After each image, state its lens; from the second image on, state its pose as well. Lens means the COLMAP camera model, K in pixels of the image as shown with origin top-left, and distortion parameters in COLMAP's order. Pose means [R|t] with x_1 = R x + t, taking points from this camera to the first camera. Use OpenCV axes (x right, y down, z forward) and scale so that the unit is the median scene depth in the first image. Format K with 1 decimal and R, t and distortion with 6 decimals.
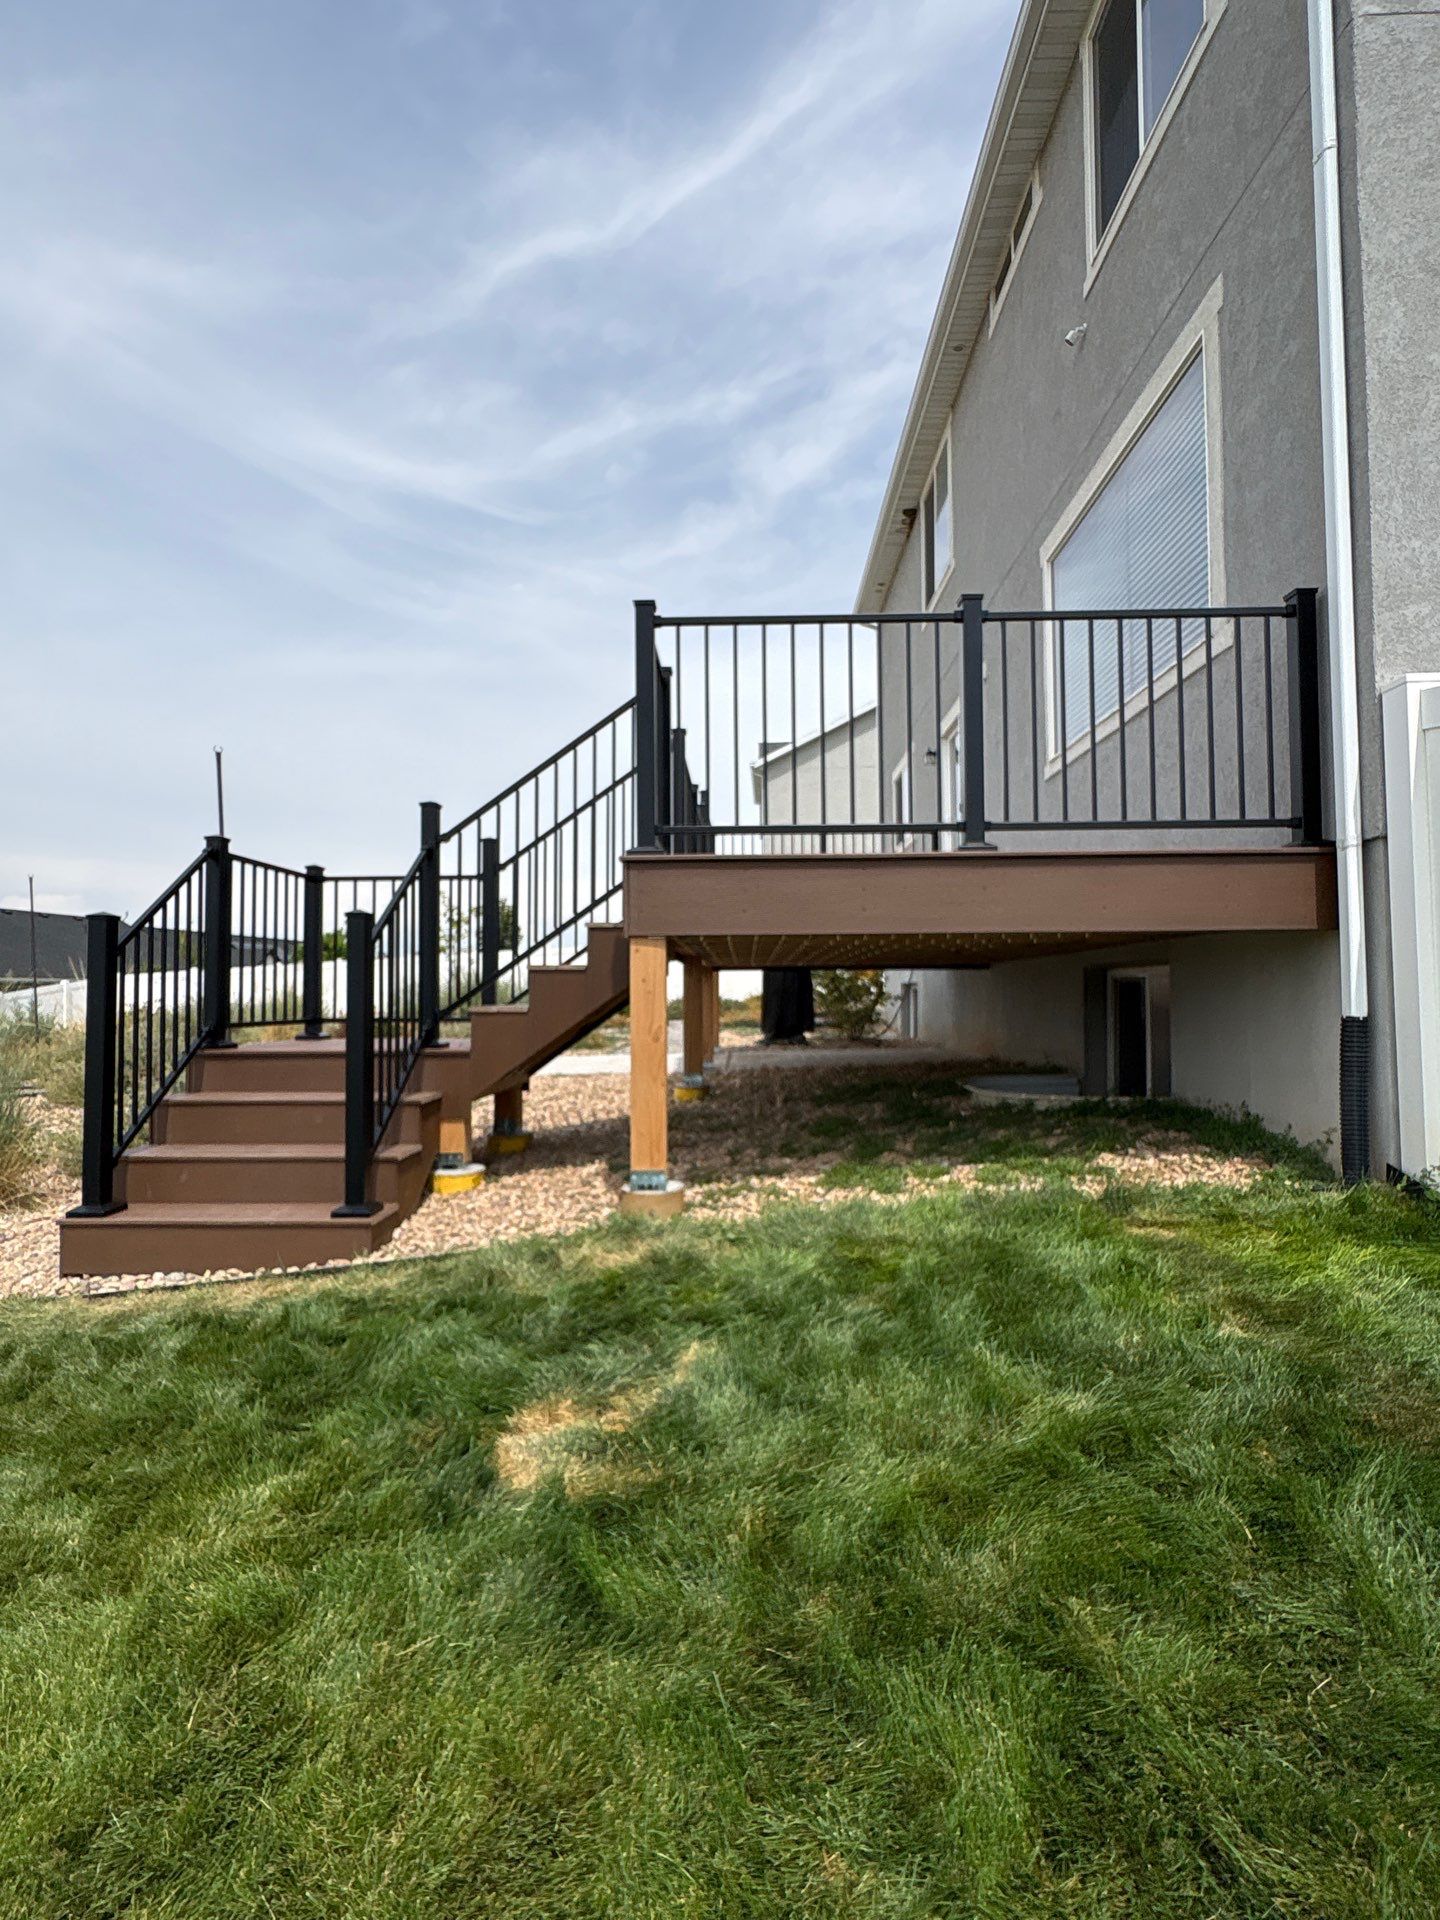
lens RADIAL K [[928.4, 0, 720.9], [0, 928.4, 960.5], [0, 0, 1]] dist [0.016870, -0.000990]
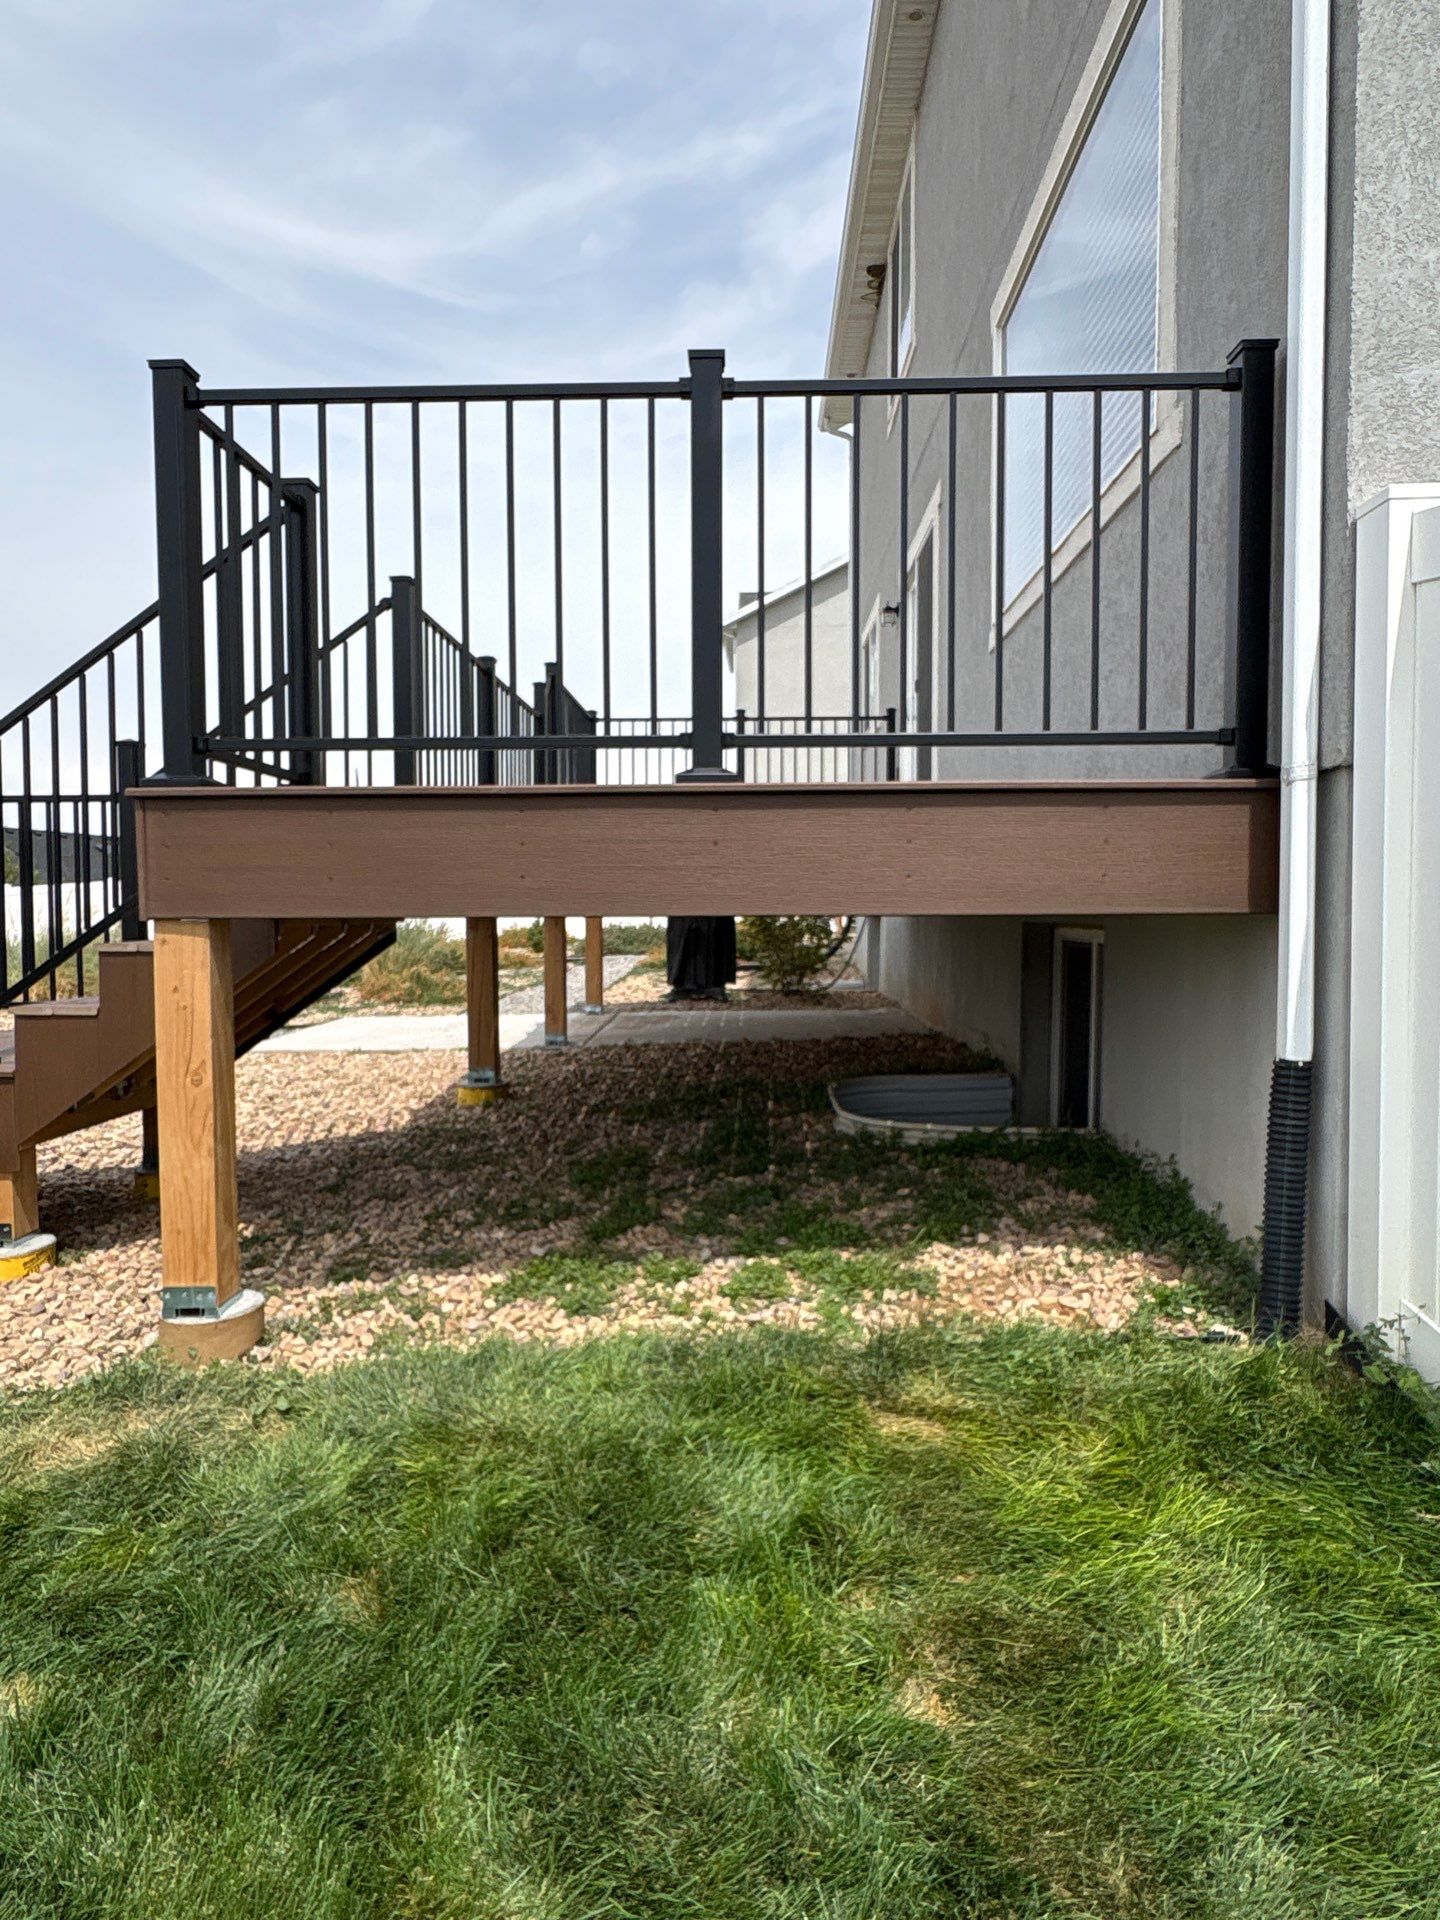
lens RADIAL K [[1126.7, 0, 717.5], [0, 1126.7, 954.0], [0, 0, 1]] dist [-0.001328, 0.009104]
pose [[0.999942, 0.003582, -0.010162, 0.289024], [-0.002761, 0.996820, 0.079642, -0.063388], [0.010414, -0.079609, 0.996772, 0.248402]]
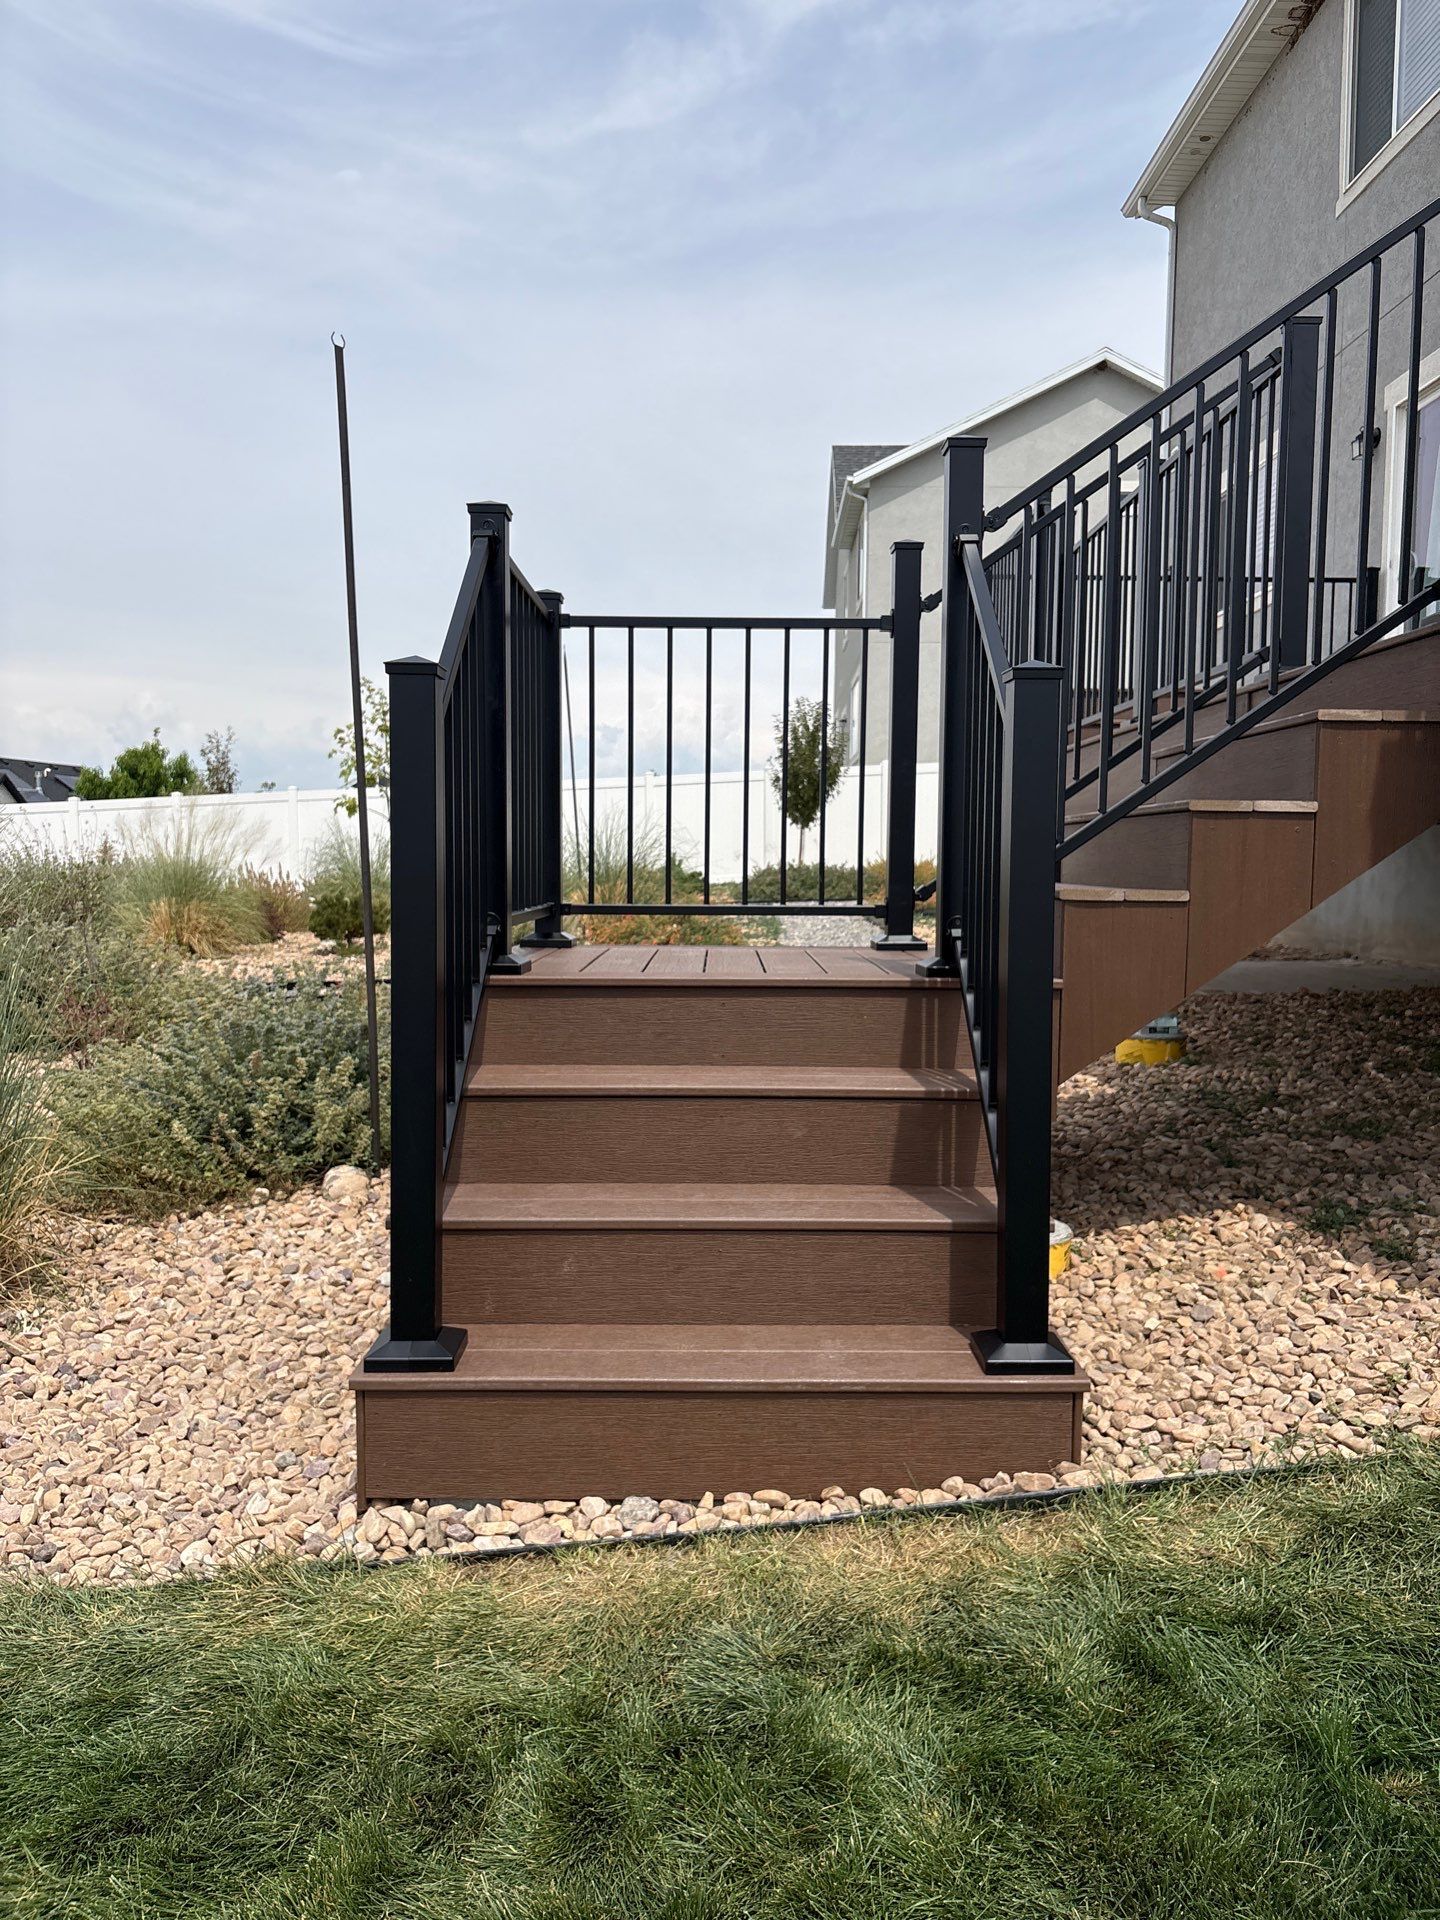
lens RADIAL K [[1438.6, 0, 729.7], [0, 1438.6, 951.1], [0, 0, 1]] dist [0.029895, -0.013913]
pose [[0.999263, 0.006845, 0.037762, -0.547118], [-0.010709, 0.994615, 0.103088, 0.008562], [-0.036853, -0.103417, 0.993955, 0.341557]]
